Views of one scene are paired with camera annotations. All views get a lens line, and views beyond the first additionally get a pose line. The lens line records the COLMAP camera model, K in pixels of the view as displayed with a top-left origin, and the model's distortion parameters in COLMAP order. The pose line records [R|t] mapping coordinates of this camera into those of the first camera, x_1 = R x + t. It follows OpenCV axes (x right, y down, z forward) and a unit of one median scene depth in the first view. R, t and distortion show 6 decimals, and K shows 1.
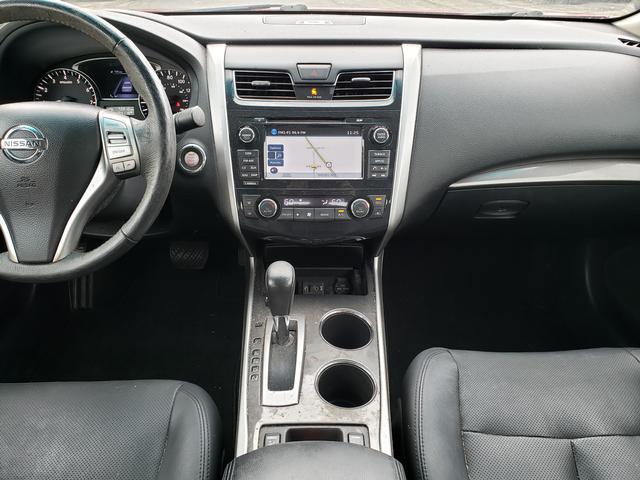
lens RADIAL K [[485.6, 0, 320.6], [0, 485.6, 241.2], [0, 0, 1]] dist [-0.021545, -0.007470]
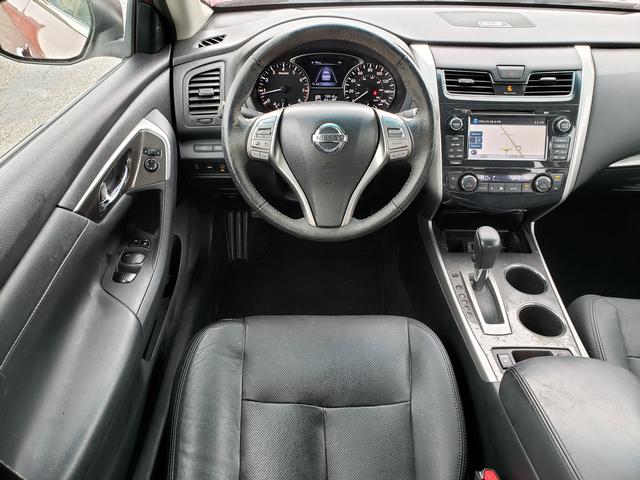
lens RADIAL K [[485.6, 0, 319.3], [0, 485.6, 238.1], [0, 0, 1]] dist [-0.021545, -0.007470]
pose [[0.999268, 0.014493, -0.035415, -0.446838], [-0.011214, 0.995778, 0.091102, -0.036067], [0.036585, -0.090638, 0.995212, -0.272004]]
